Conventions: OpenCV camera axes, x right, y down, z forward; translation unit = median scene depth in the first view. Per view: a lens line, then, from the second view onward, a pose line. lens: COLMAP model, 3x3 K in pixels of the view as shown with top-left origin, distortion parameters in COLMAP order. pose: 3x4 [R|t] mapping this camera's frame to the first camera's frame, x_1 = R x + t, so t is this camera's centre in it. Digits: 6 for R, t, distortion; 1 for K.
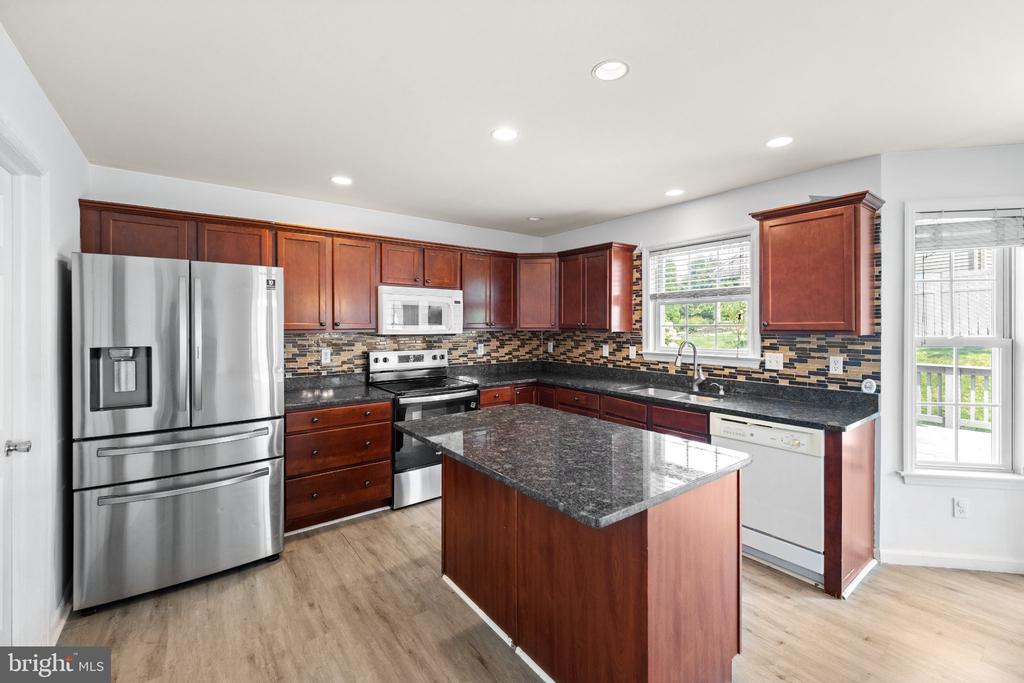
lens RADIAL K [[426.8, 0, 513.2], [0, 426.8, 326.0], [0, 0, 1]] dist [0.014834, -0.007568]
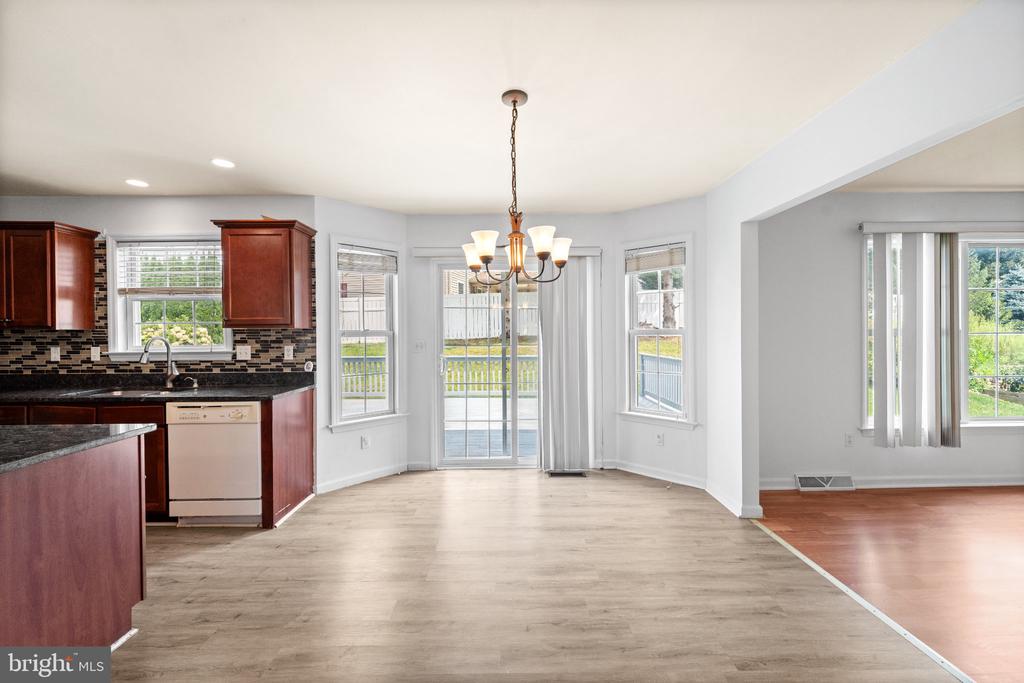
lens RADIAL K [[423.0, 0, 510.9], [0, 423.0, 336.0], [0, 0, 1]] dist [-0.001518, -0.000113]
pose [[0.595513, -0.008098, 0.803305, 0.105562], [0.007882, 0.999960, 0.004237, 0.032495], [-0.803307, 0.003809, 0.595553, -0.222786]]
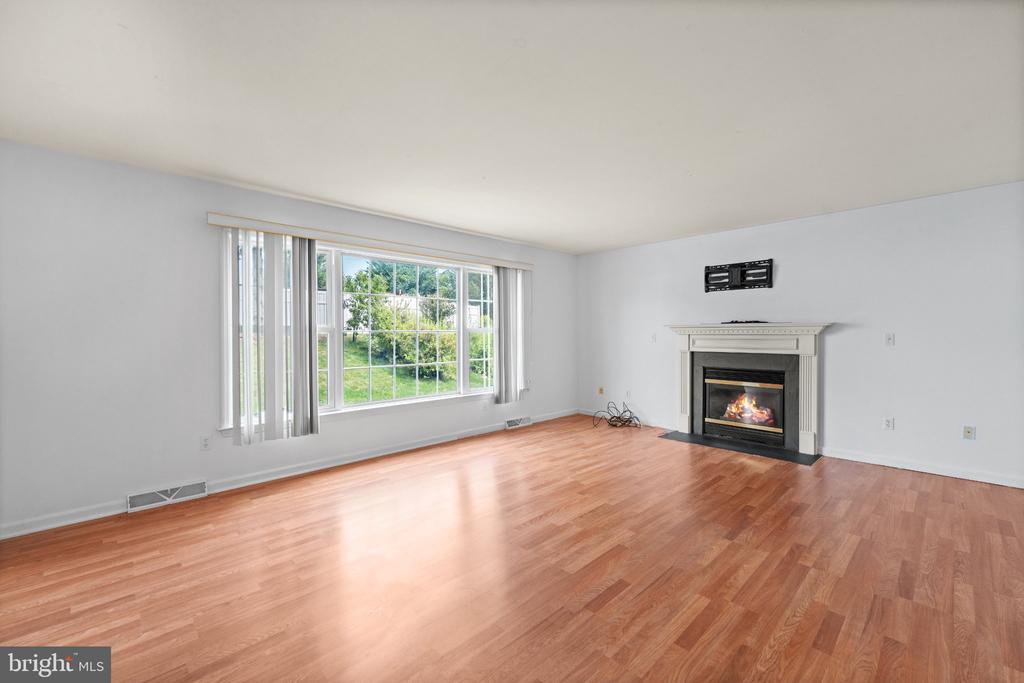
lens RADIAL K [[427.5, 0, 511.0], [0, 427.5, 335.3], [0, 0, 1]] dist [0.003771, -0.000082]
pose [[-0.113718, -0.004712, 0.993502, 0.359462], [0.002619, 0.999984, 0.005043, 0.046147], [-0.993510, 0.003176, -0.113704, -0.834487]]
